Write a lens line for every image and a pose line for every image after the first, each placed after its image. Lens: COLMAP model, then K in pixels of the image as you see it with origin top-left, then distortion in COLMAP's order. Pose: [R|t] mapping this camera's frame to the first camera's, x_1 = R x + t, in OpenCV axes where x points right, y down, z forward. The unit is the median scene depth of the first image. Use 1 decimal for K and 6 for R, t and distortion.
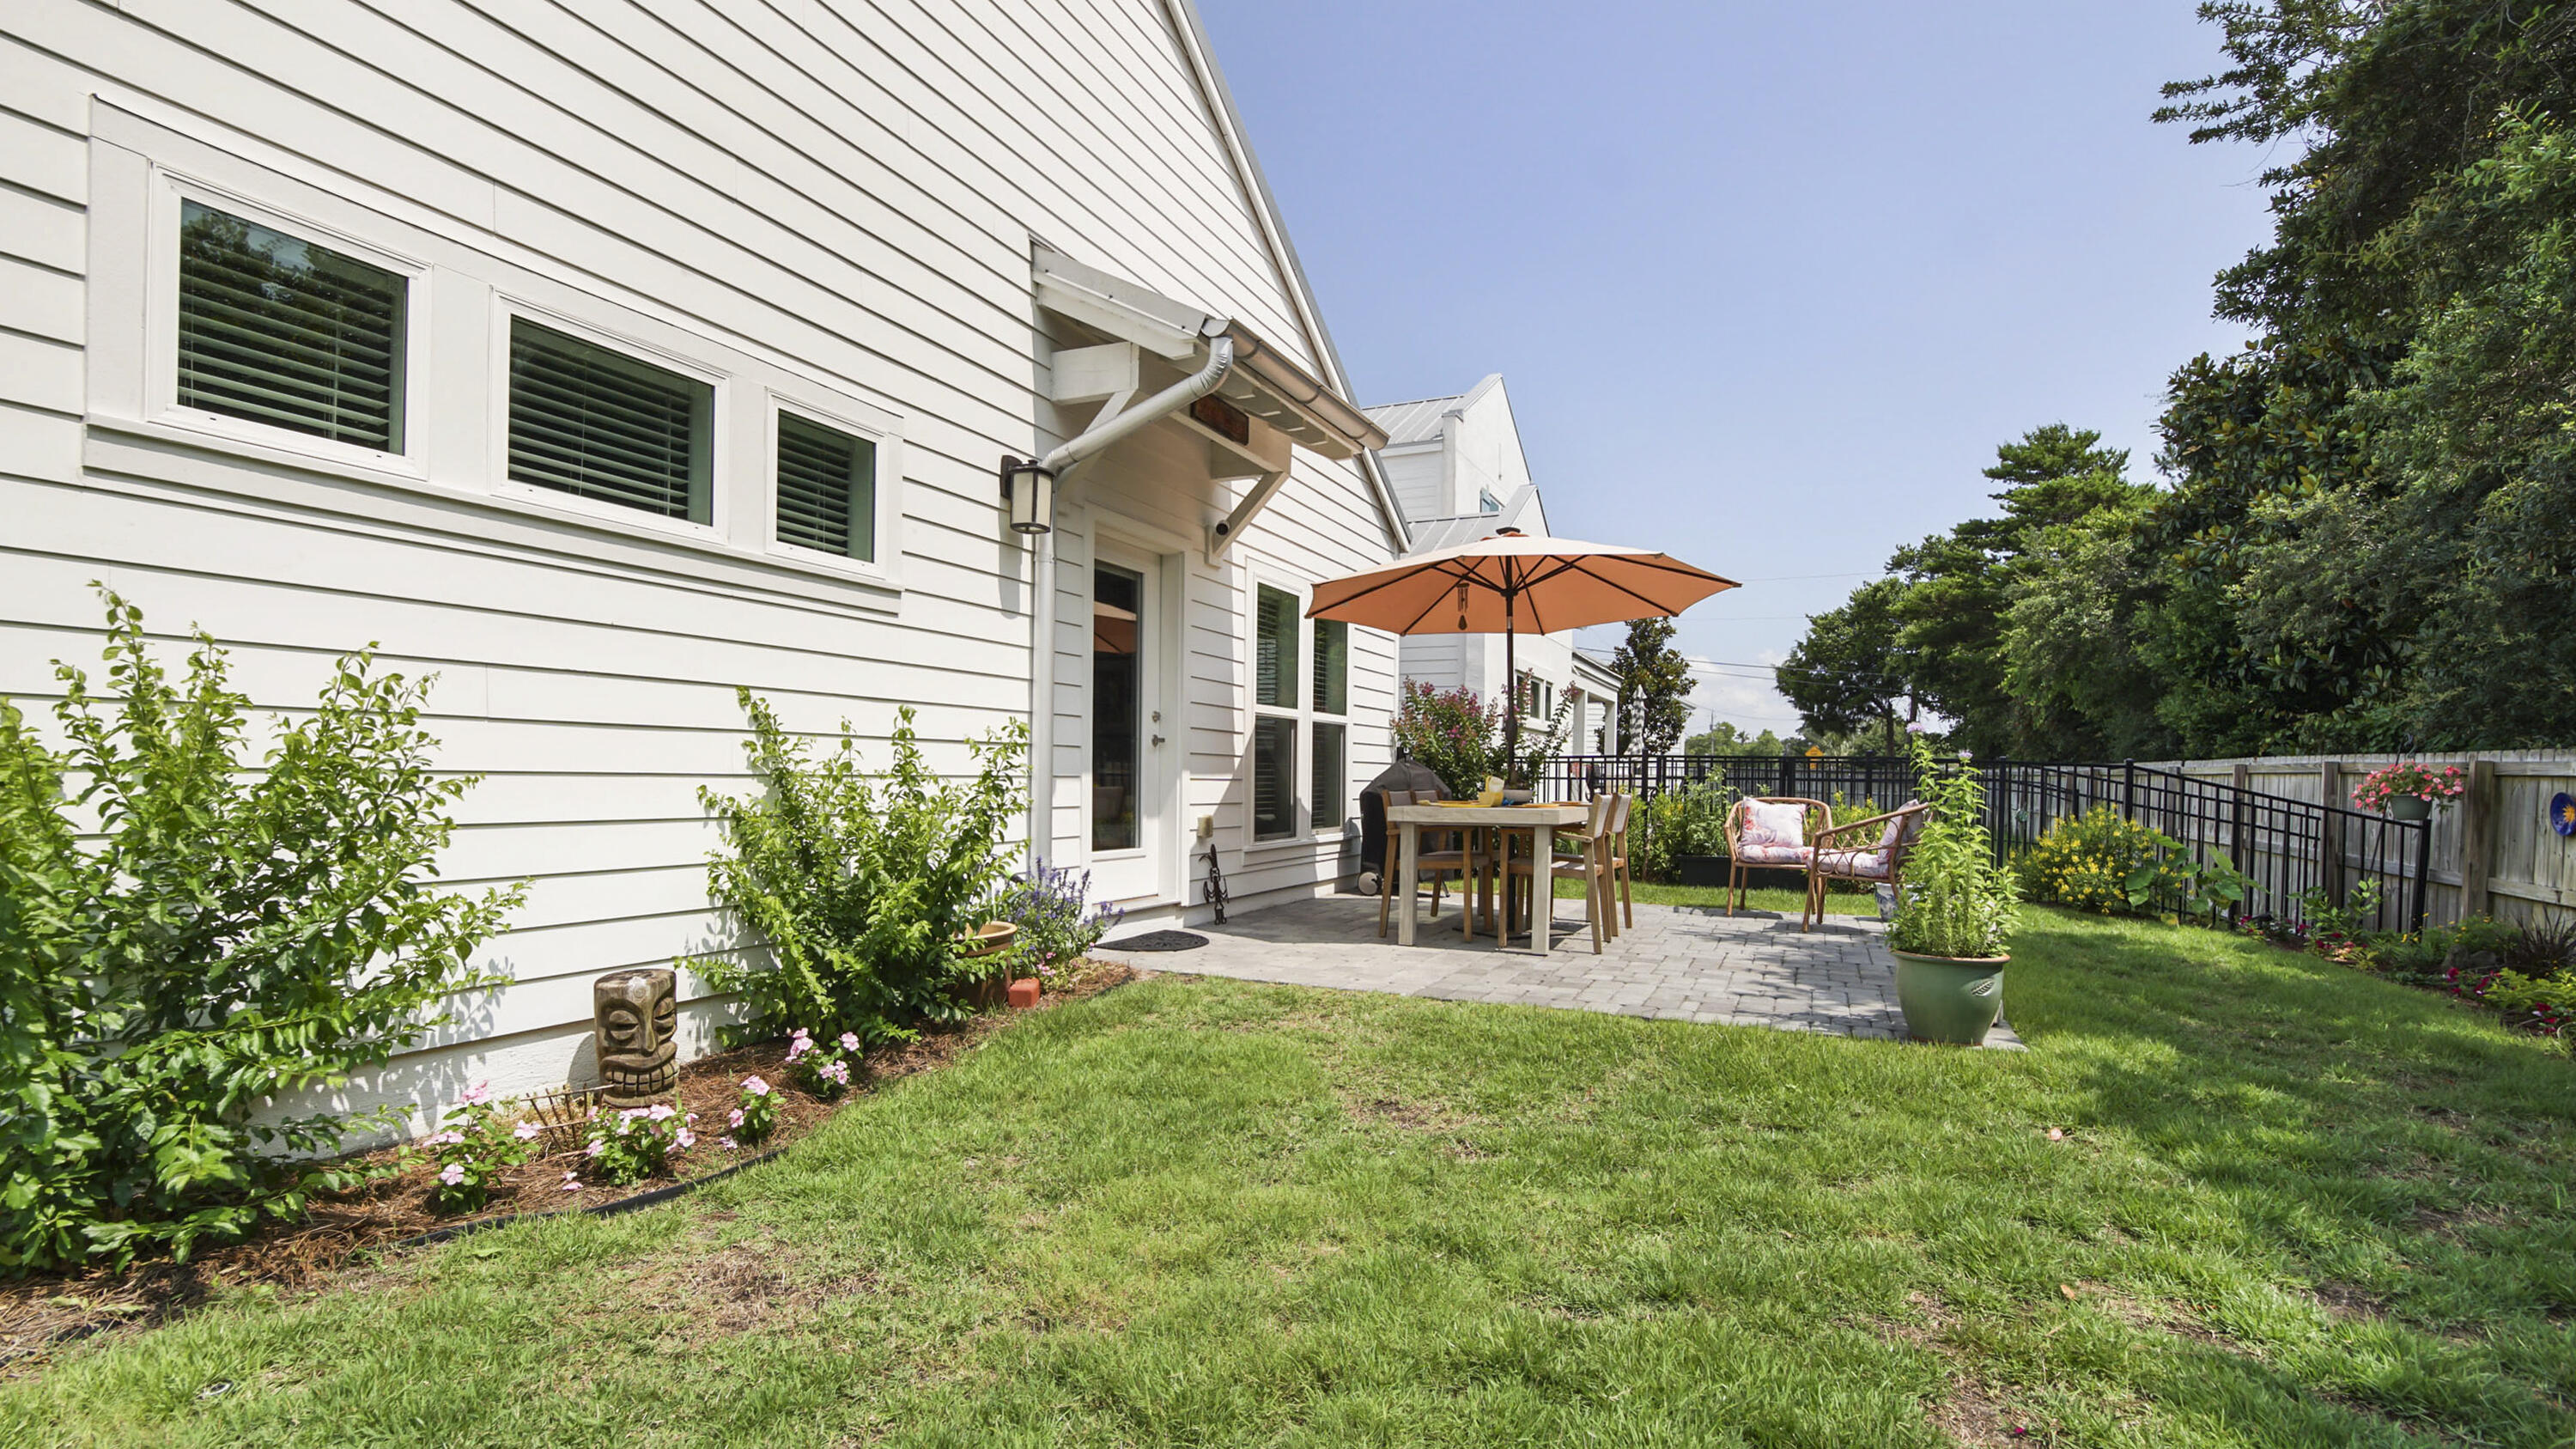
lens RADIAL K [[1159.1, 0, 1266.6], [0, 1159.1, 785.8], [0, 0, 1]] dist [-0.018411, -0.000343]
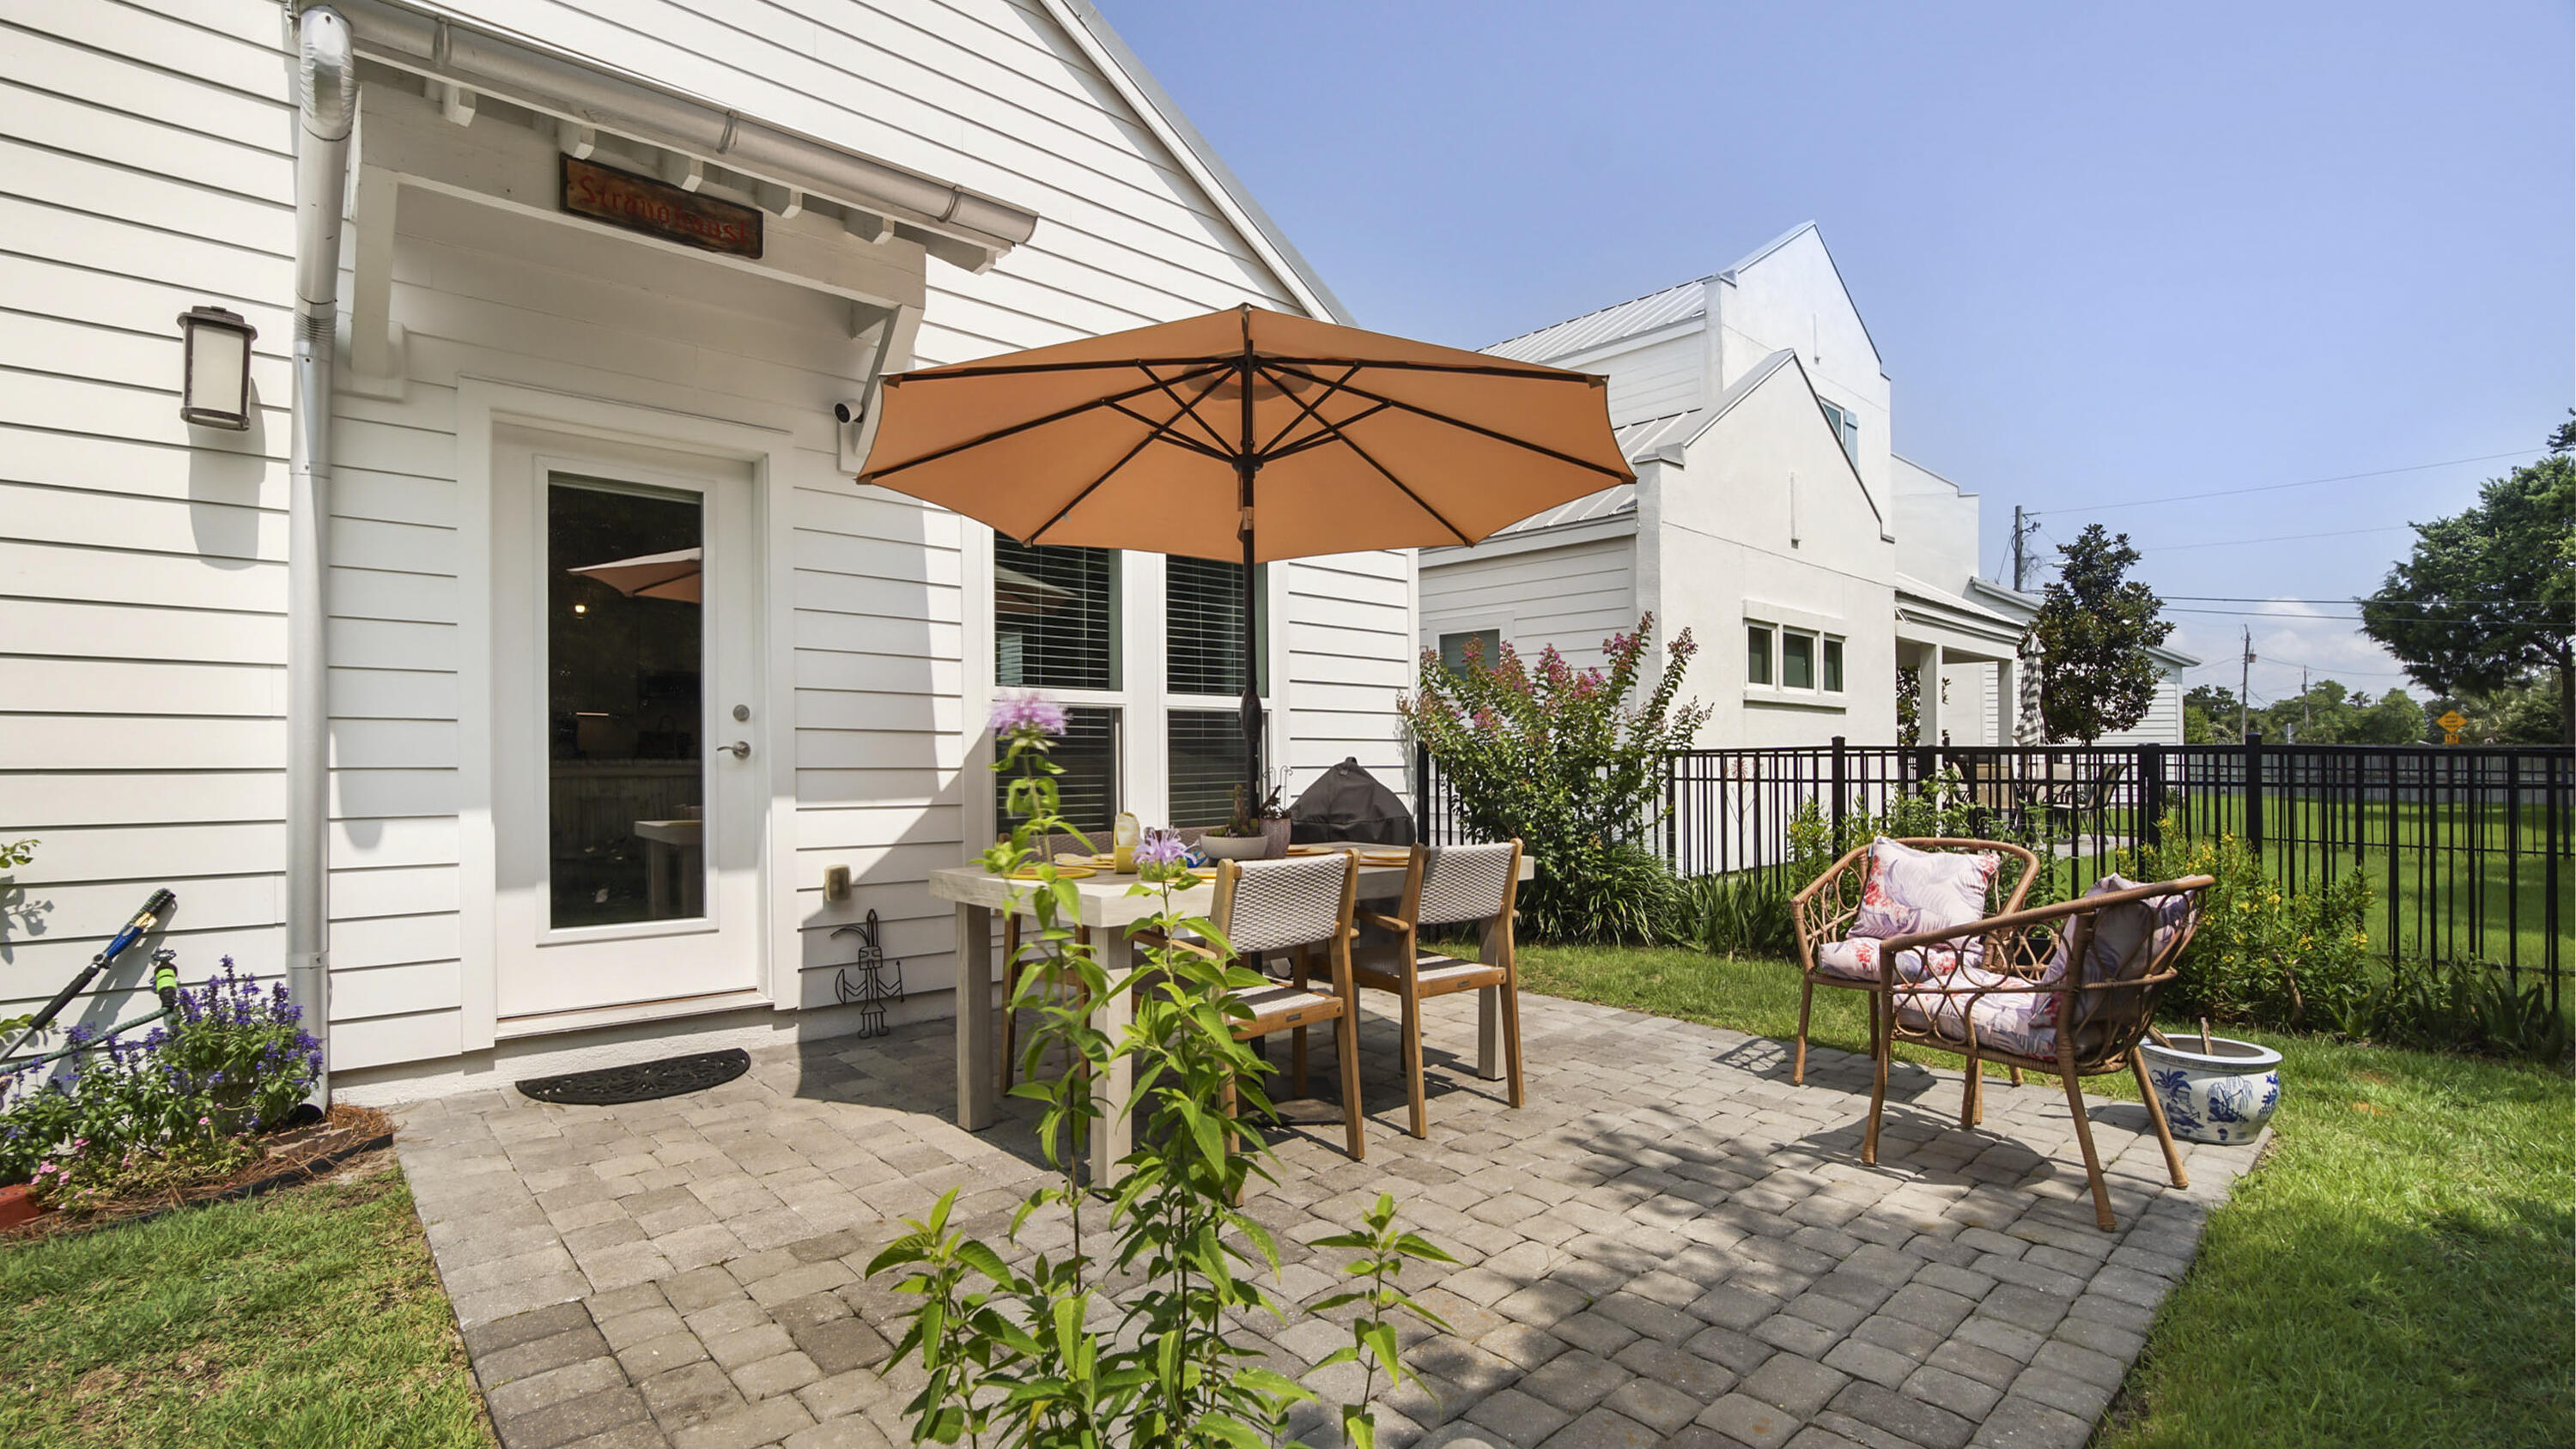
lens RADIAL K [[1190.6, 0, 1287.8], [0, 1190.6, 752.4], [0, 0, 1]] dist [-0.019137, -0.000969]
pose [[0.933303, -0.012901, -0.358857, 0.127255], [0.008176, 0.999859, -0.014680, -0.007847], [0.358996, 0.010767, 0.933277, 0.148763]]
